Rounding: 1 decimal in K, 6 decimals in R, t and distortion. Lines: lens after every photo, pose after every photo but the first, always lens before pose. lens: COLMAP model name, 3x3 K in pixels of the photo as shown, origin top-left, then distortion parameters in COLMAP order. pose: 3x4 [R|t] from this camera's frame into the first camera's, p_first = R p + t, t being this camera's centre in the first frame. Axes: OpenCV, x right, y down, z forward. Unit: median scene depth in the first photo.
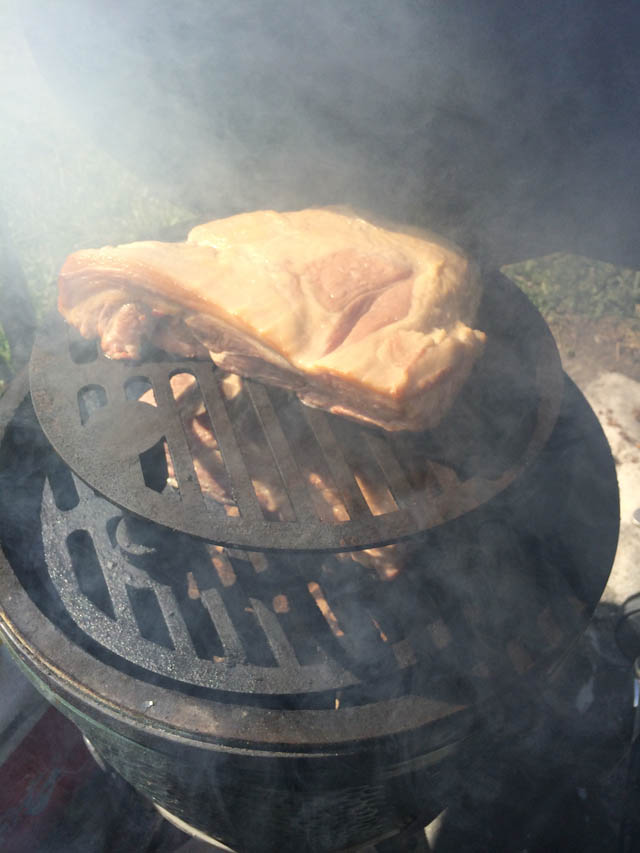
lens RADIAL K [[738.7, 0, 317.9], [0, 738.7, 424.8], [0, 0, 1]] dist [0.063182, 0.007681]
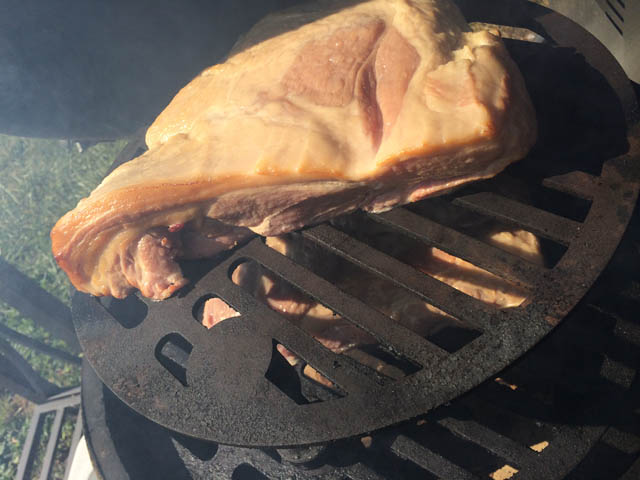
lens RADIAL K [[554.2, 0, 322.2], [0, 554.2, 240.5], [0, 0, 1]] dist [0.063182, 0.007681]
pose [[0.810295, -0.584048, 0.048061, -0.121258], [0.582978, 0.811719, 0.035350, -0.062386], [-0.059658, -0.000625, 0.998219, 0.347933]]
